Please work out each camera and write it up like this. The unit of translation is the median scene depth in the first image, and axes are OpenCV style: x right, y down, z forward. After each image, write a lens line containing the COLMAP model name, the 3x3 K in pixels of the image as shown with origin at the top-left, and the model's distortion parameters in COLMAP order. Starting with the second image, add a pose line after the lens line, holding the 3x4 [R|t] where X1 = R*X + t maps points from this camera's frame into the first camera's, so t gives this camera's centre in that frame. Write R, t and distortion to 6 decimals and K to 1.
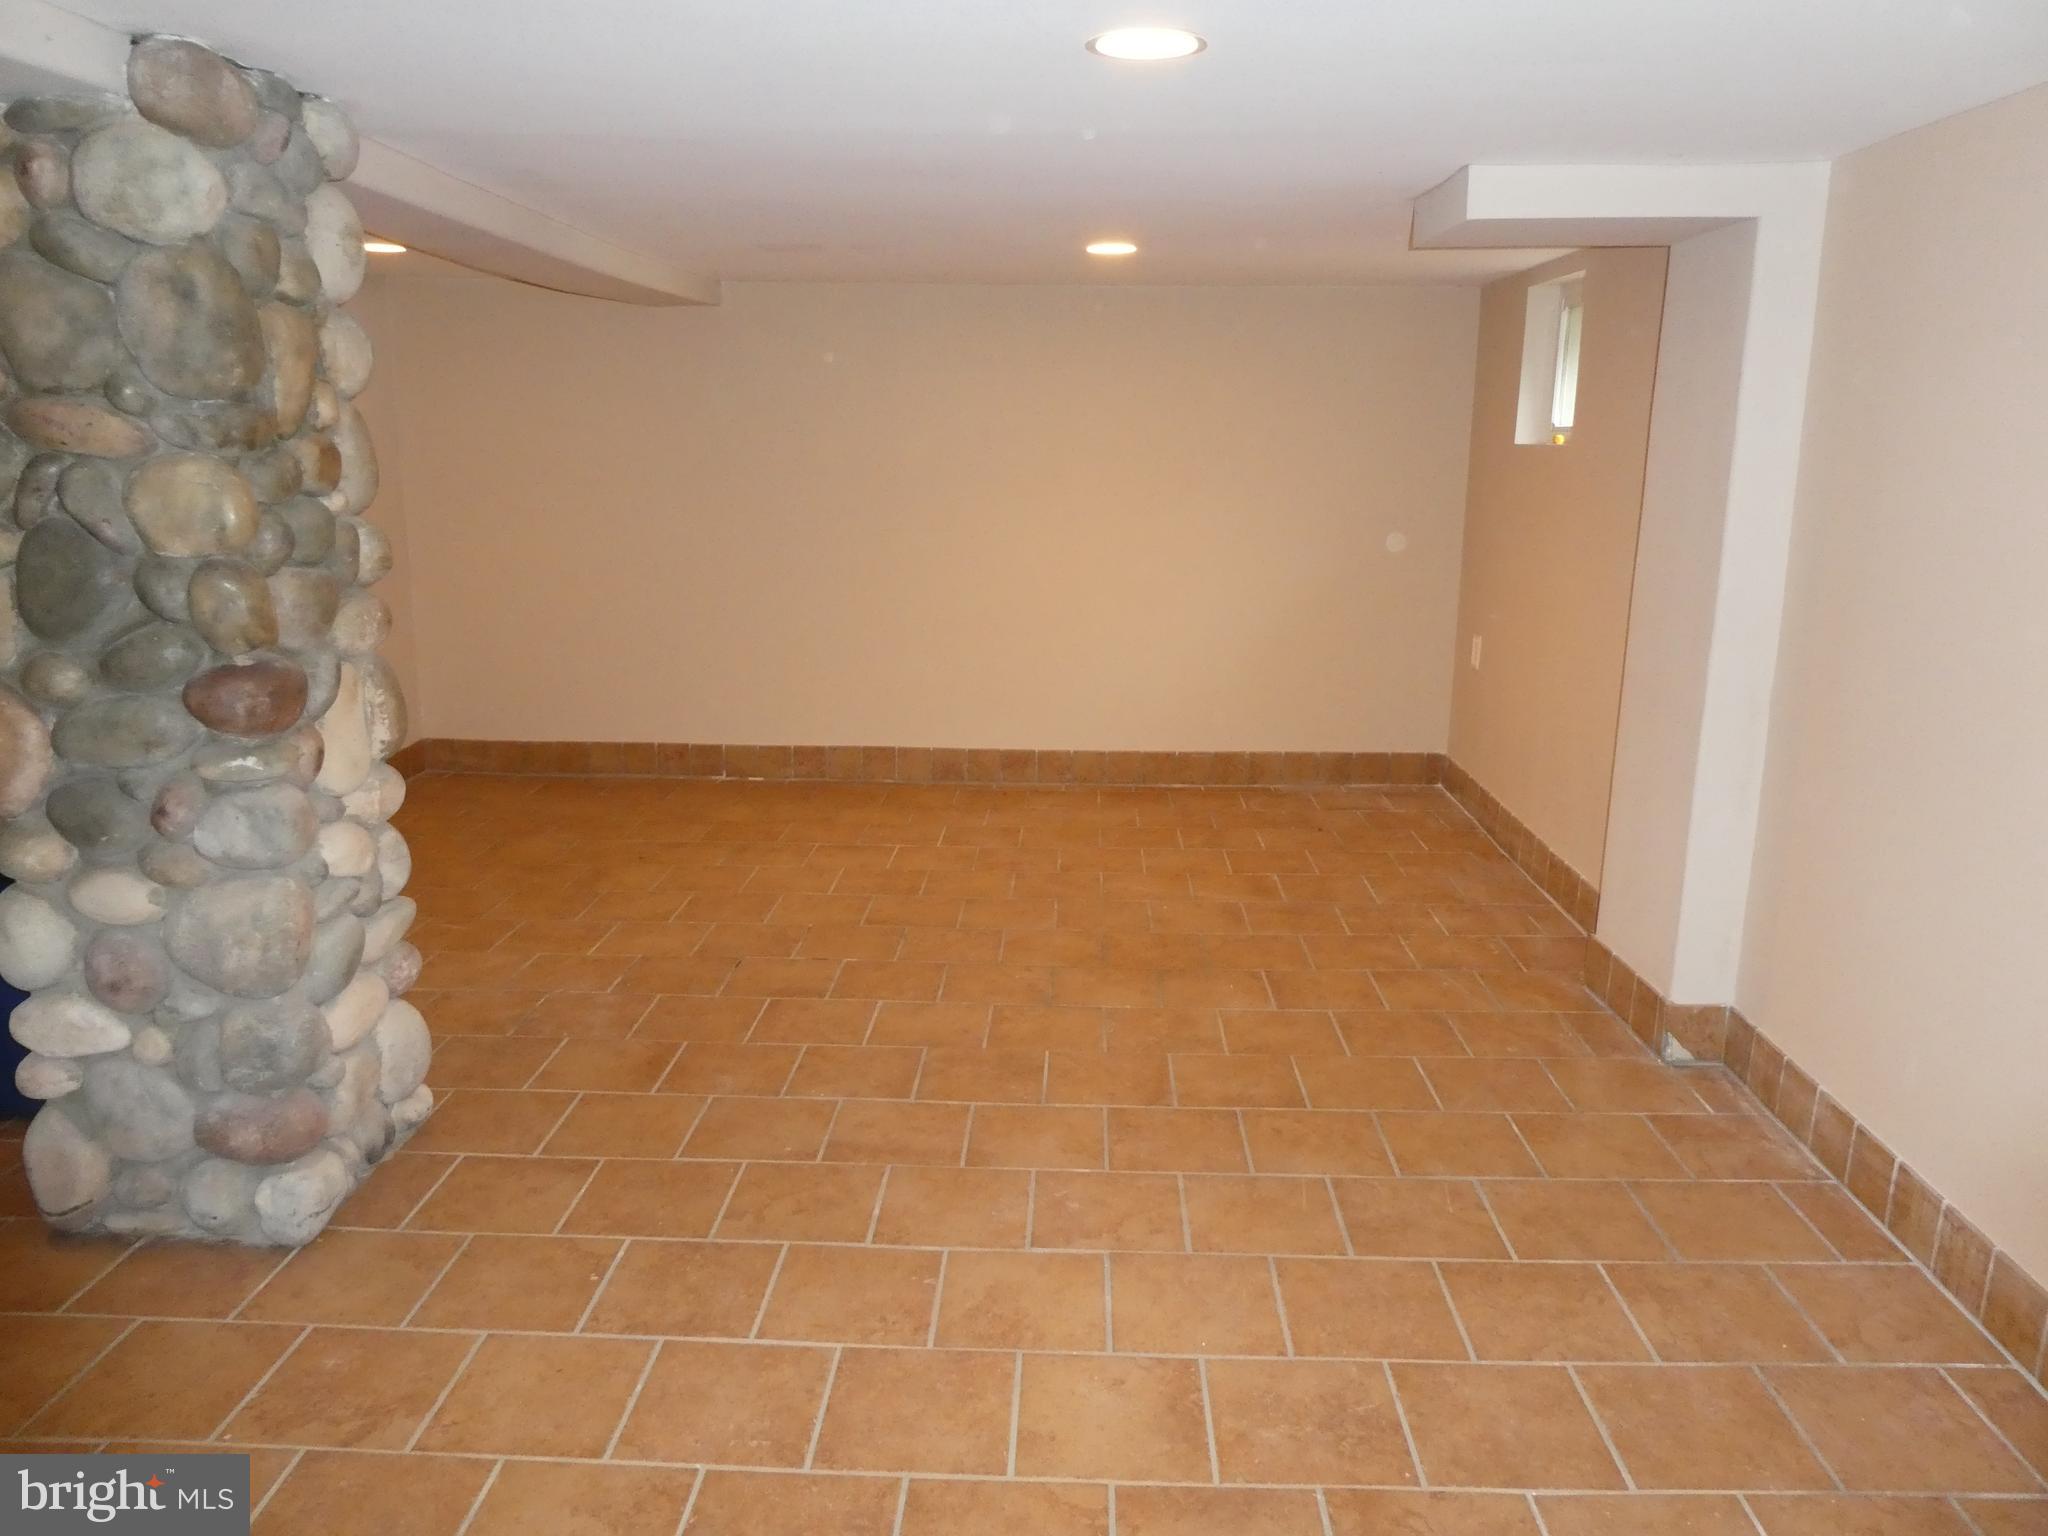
lens RADIAL K [[1432.3, 0, 1024.0], [0, 1432.3, 768.0], [0, 0, 1]] dist [-0.011694, 0.009638]
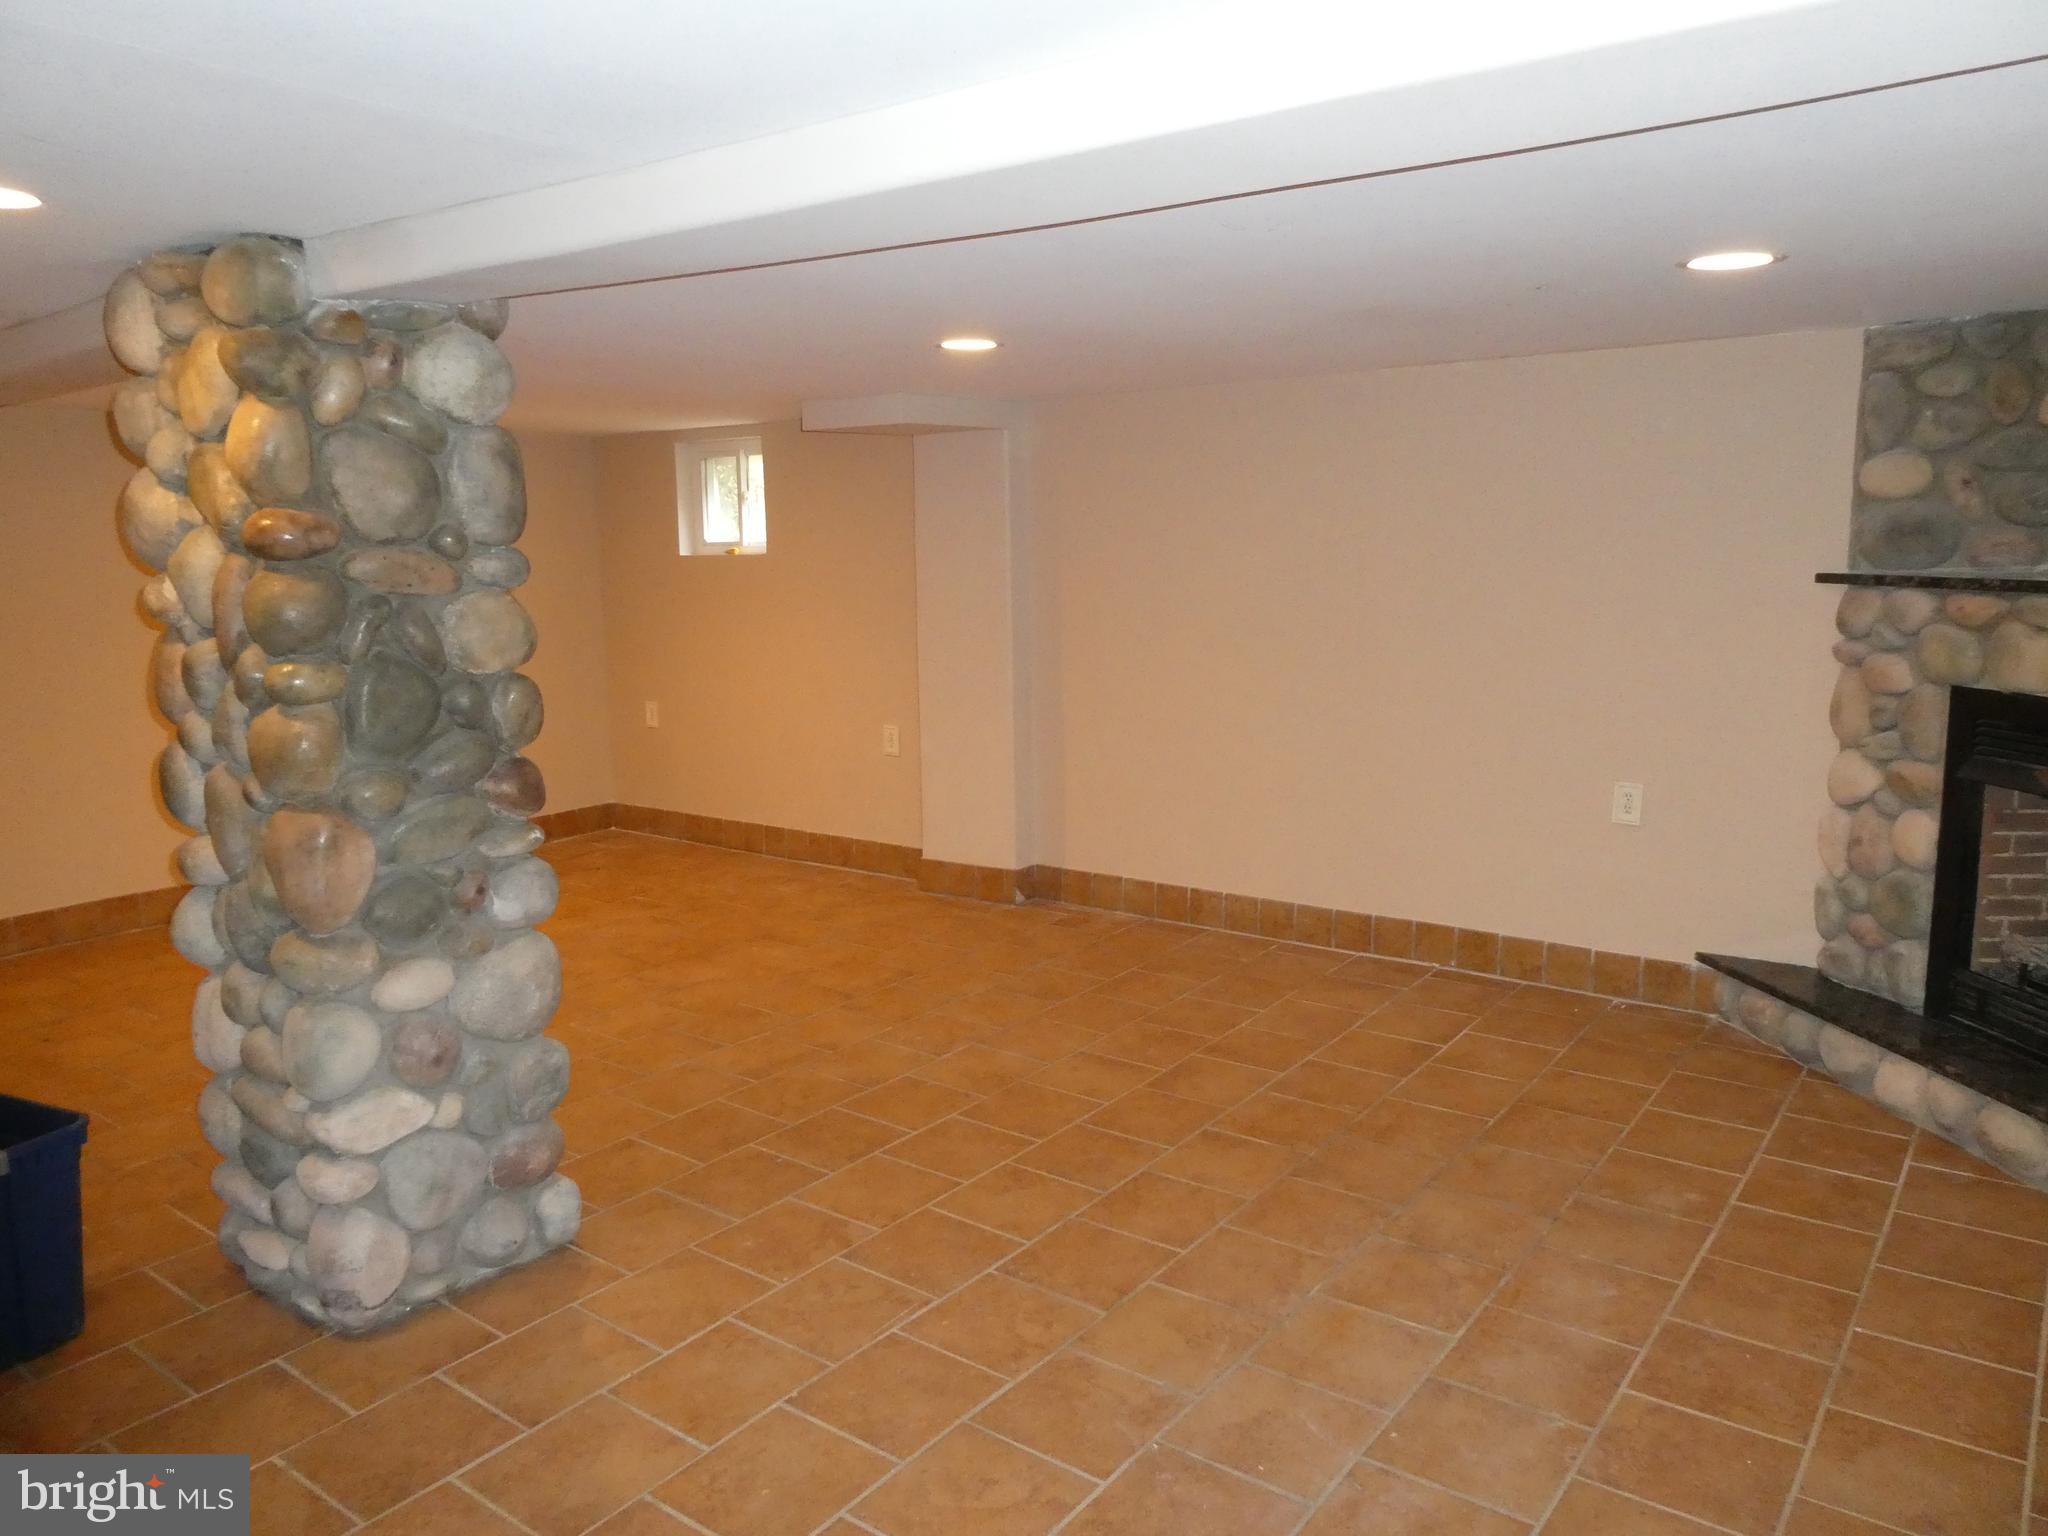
lens RADIAL K [[1432.3, 0, 1024.0], [0, 1432.3, 768.0], [0, 0, 1]] dist [-0.011694, 0.009638]
pose [[0.571358, -0.146633, 0.807495, -1.203195], [0.206074, 0.978020, 0.031788, -0.011573], [-0.794408, 0.148241, 0.589017, -0.063193]]
